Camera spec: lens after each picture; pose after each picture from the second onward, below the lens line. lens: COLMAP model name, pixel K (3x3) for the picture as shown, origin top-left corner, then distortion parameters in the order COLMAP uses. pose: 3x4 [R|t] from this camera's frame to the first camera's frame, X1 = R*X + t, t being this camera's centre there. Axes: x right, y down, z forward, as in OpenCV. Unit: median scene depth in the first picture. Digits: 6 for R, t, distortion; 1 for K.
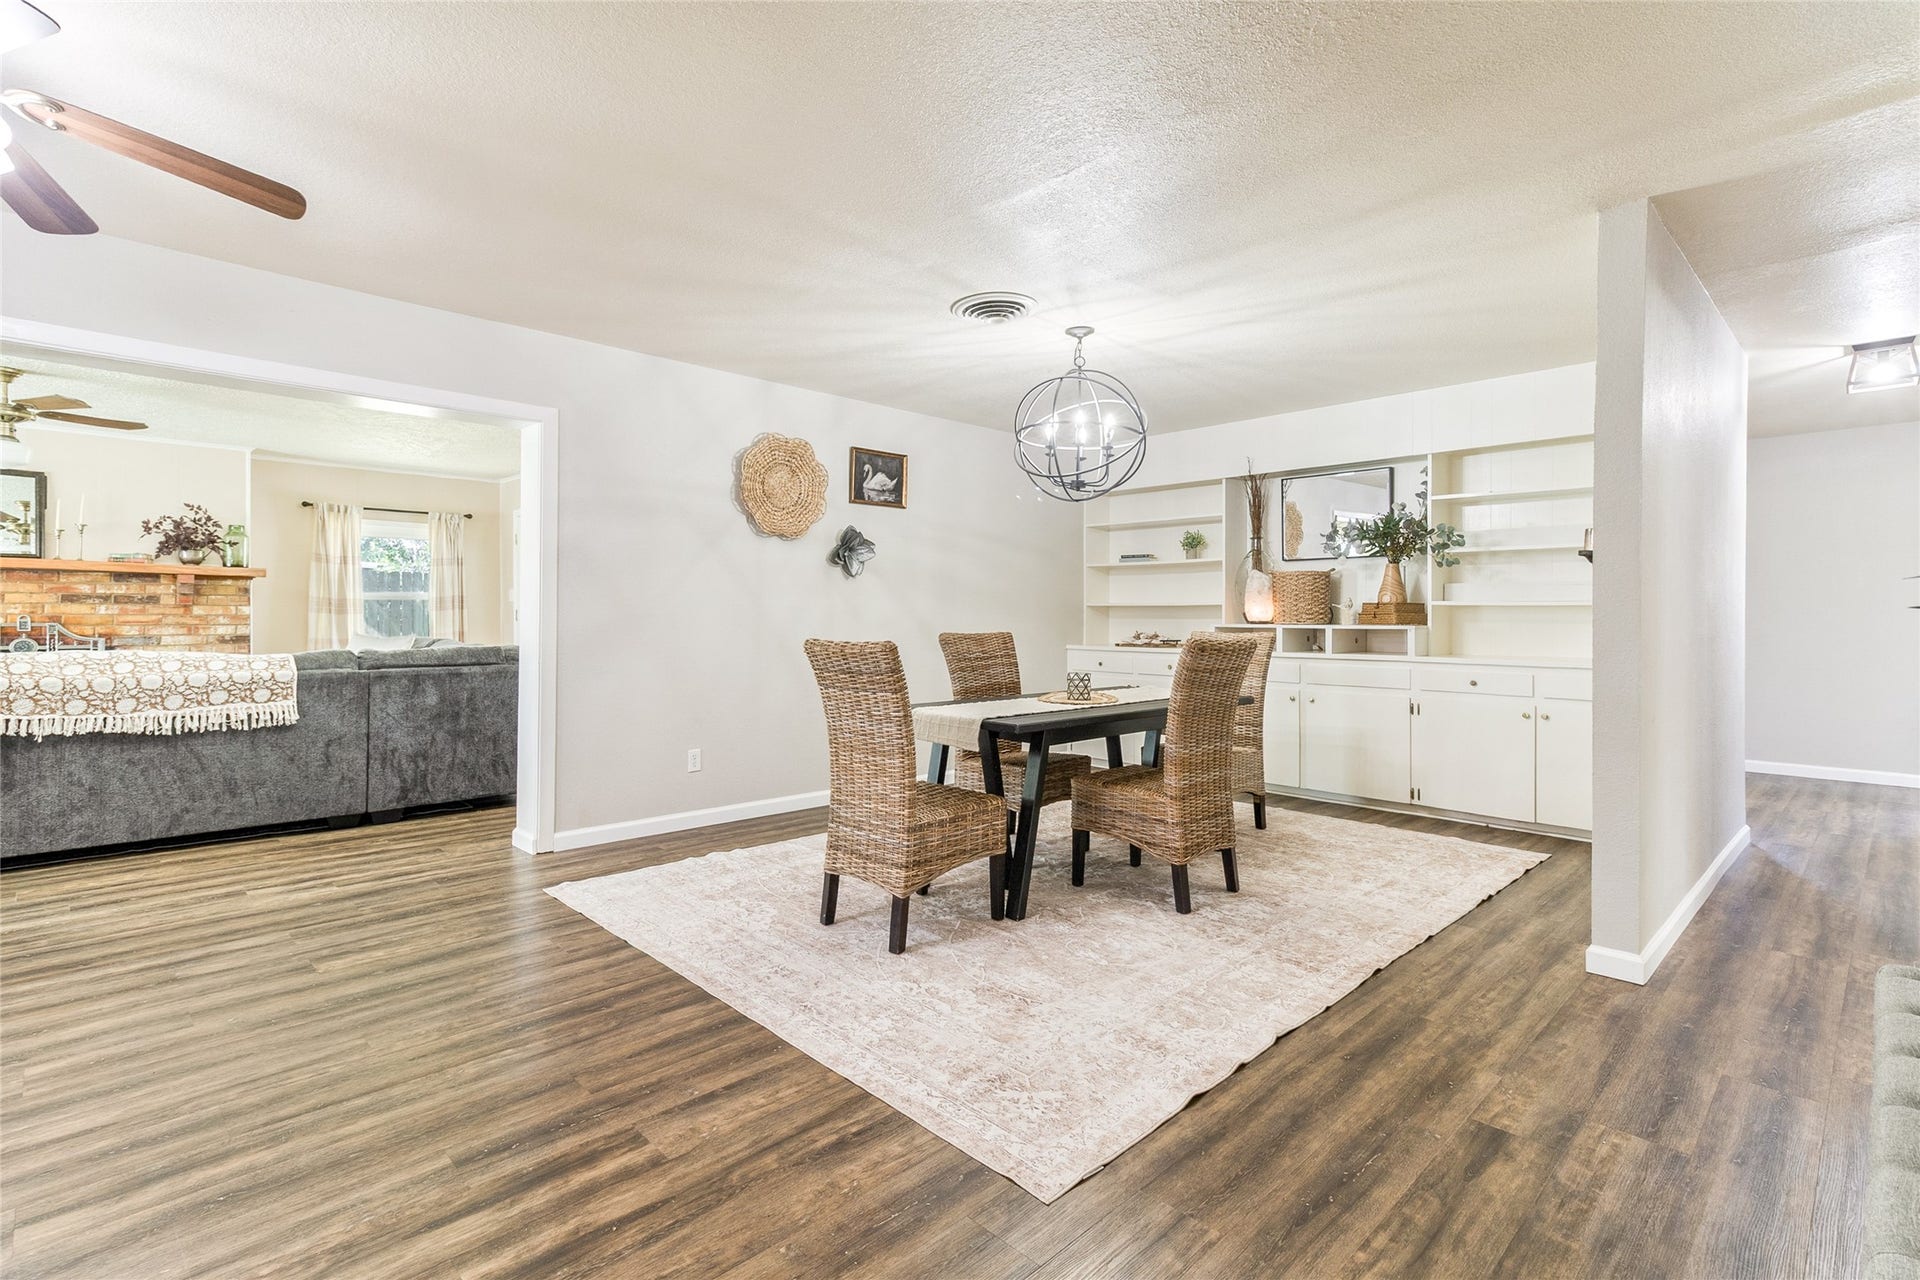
lens RADIAL K [[870.7, 0, 953.3], [0, 870.7, 606.5], [0, 0, 1]] dist [0.022399, -0.000001]
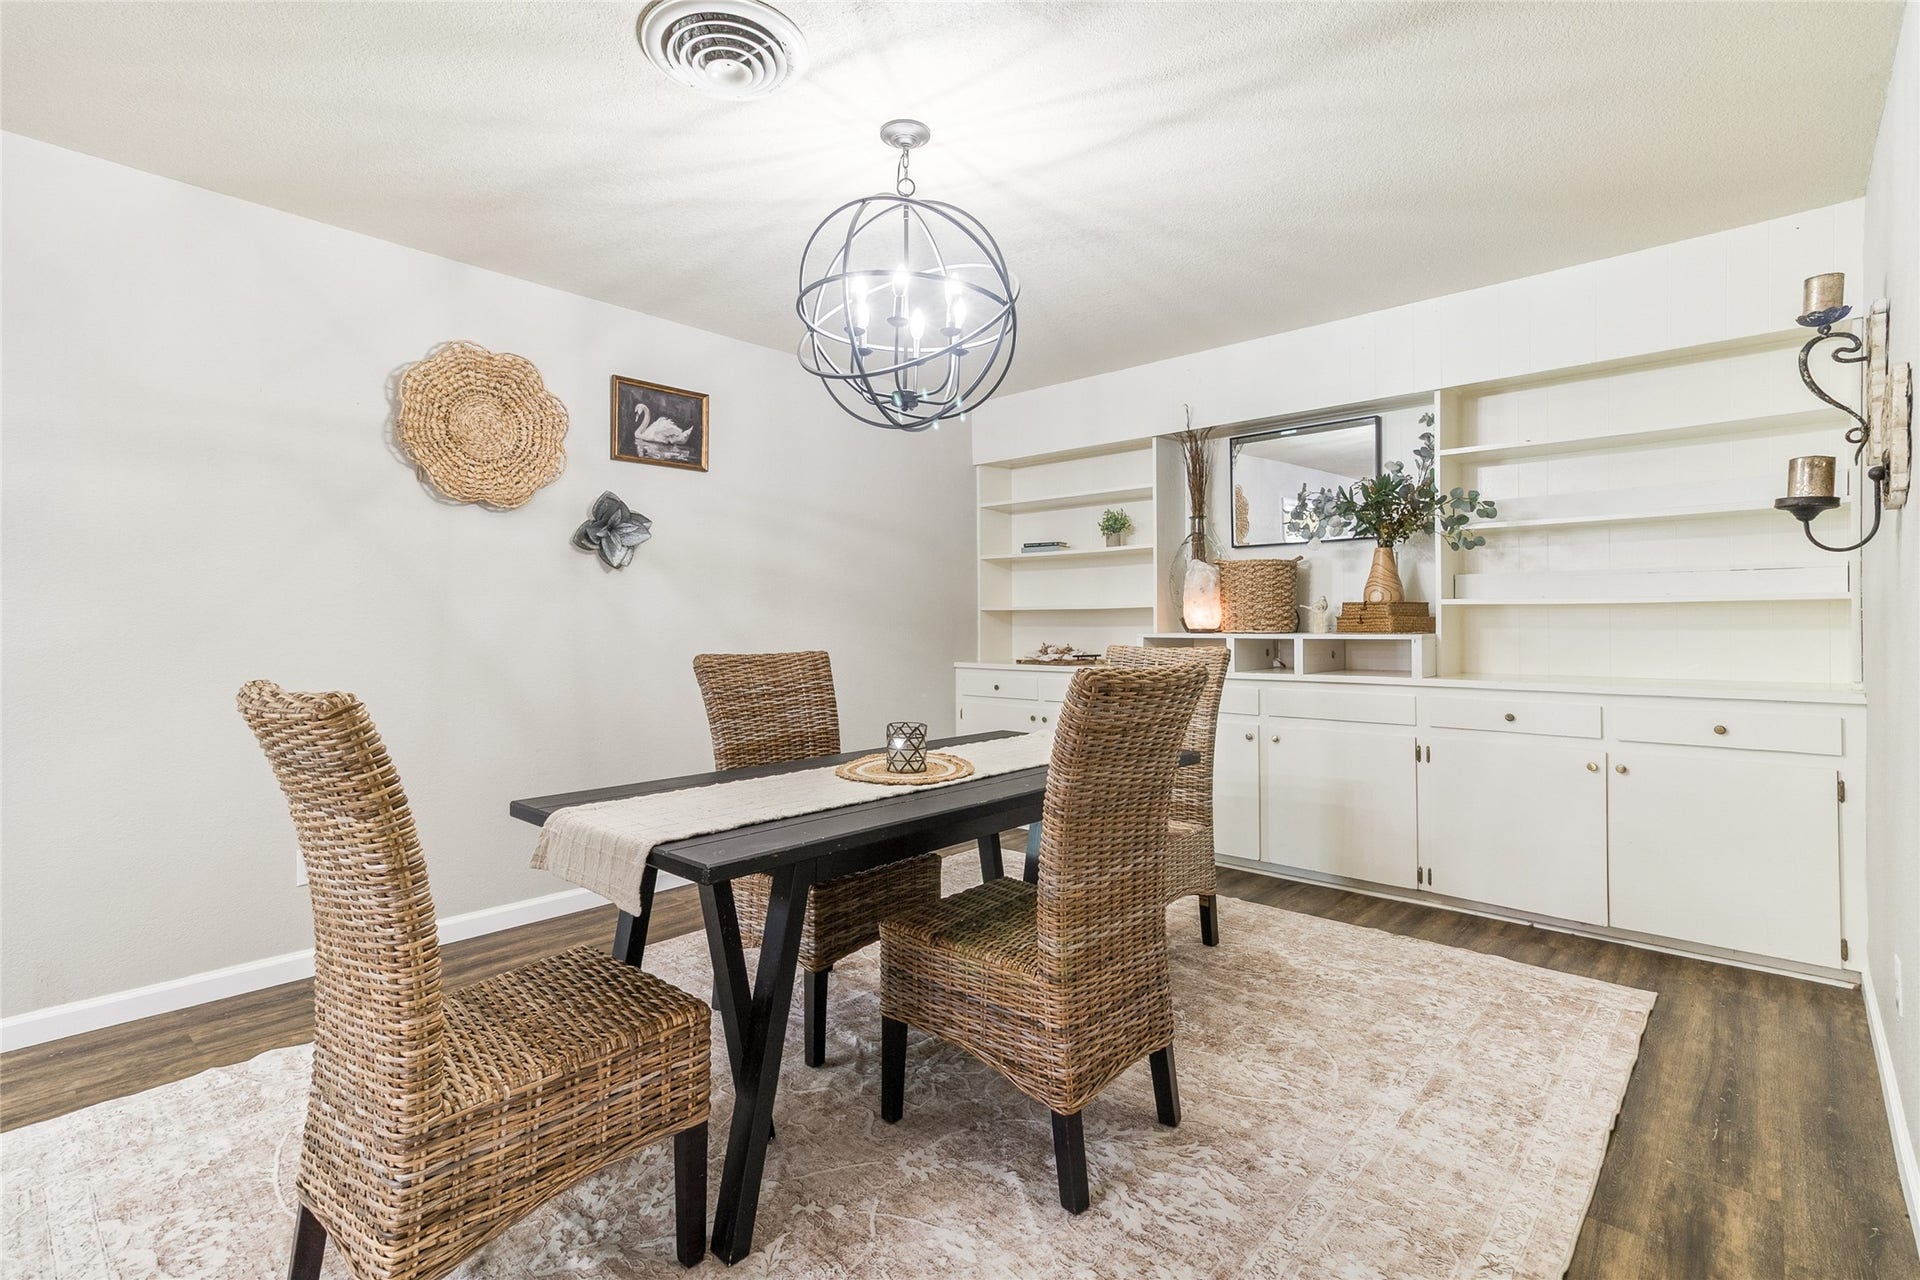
lens RADIAL K [[893.9, 0, 962.6], [0, 893.9, 613.2], [0, 0, 1]] dist [0.023712, 0.000247]
pose [[0.996488, -0.007257, 0.083426, 0.099851], [0.007346, 0.999973, -0.000758, 0.002806], [-0.083418, 0.001368, 0.996514, 0.306480]]
